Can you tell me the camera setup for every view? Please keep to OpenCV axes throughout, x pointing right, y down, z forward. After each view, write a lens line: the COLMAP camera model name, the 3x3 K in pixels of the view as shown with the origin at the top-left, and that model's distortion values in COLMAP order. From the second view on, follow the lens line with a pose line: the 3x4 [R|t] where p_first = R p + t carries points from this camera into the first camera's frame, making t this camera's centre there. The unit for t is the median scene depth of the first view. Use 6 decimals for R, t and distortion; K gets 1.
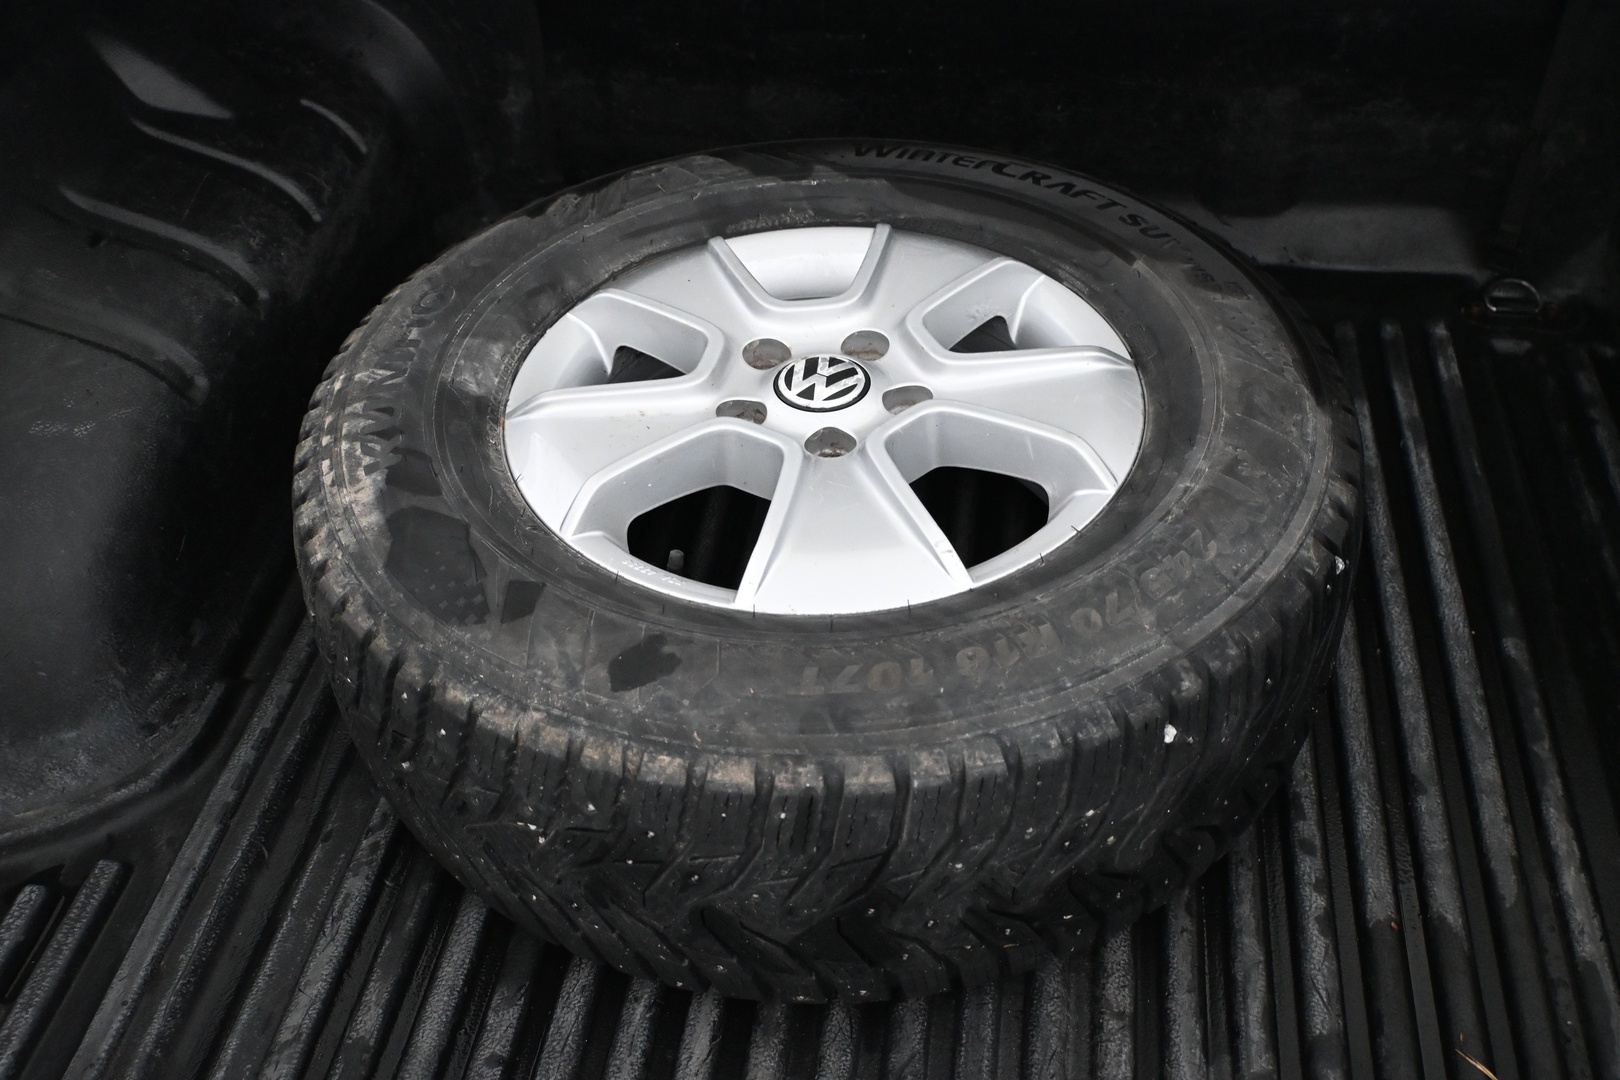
lens RADIAL K [[1638.9, 0, 810.0], [0, 1638.9, 540.0], [0, 0, 1]] dist [0.005483, 0.005936]
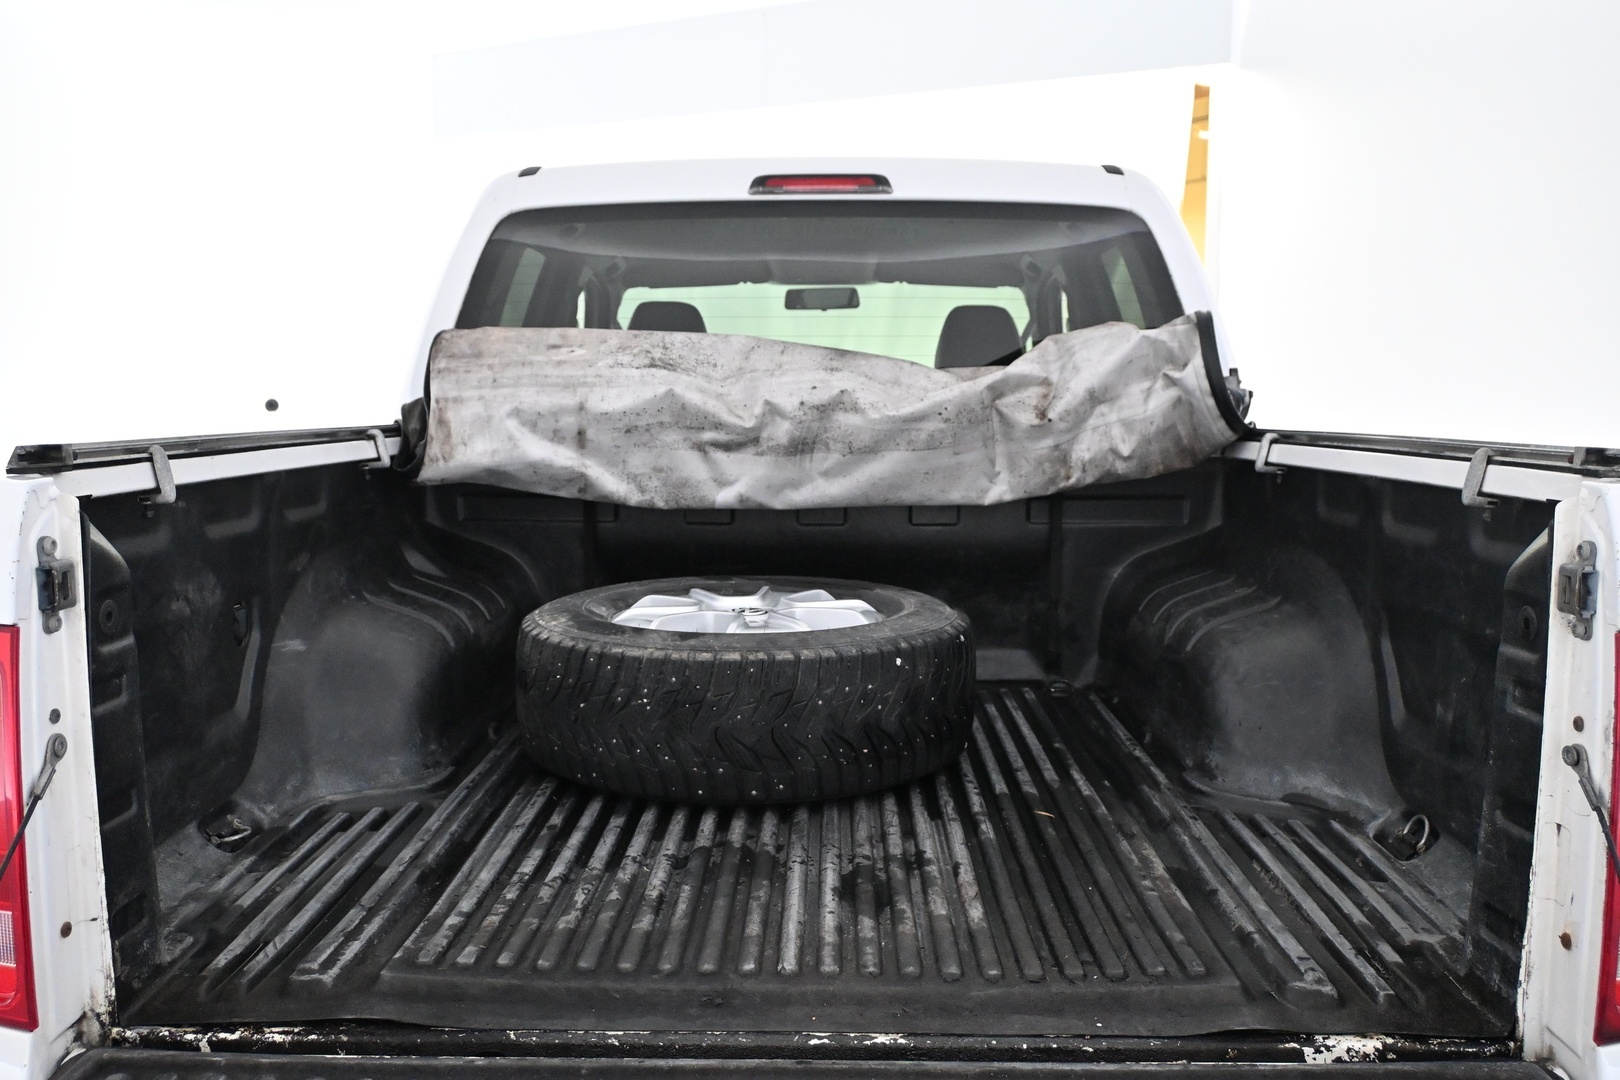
lens RADIAL K [[1388.7, 0, 810.0], [0, 1388.7, 540.0], [0, 0, 1]] dist [0.001907, 0.000316]
pose [[0.991323, 0.023184, 0.129390, -0.195200], [0.055108, 0.820350, -0.569201, 1.143527], [-0.119342, 0.571392, 0.811953, -0.822334]]
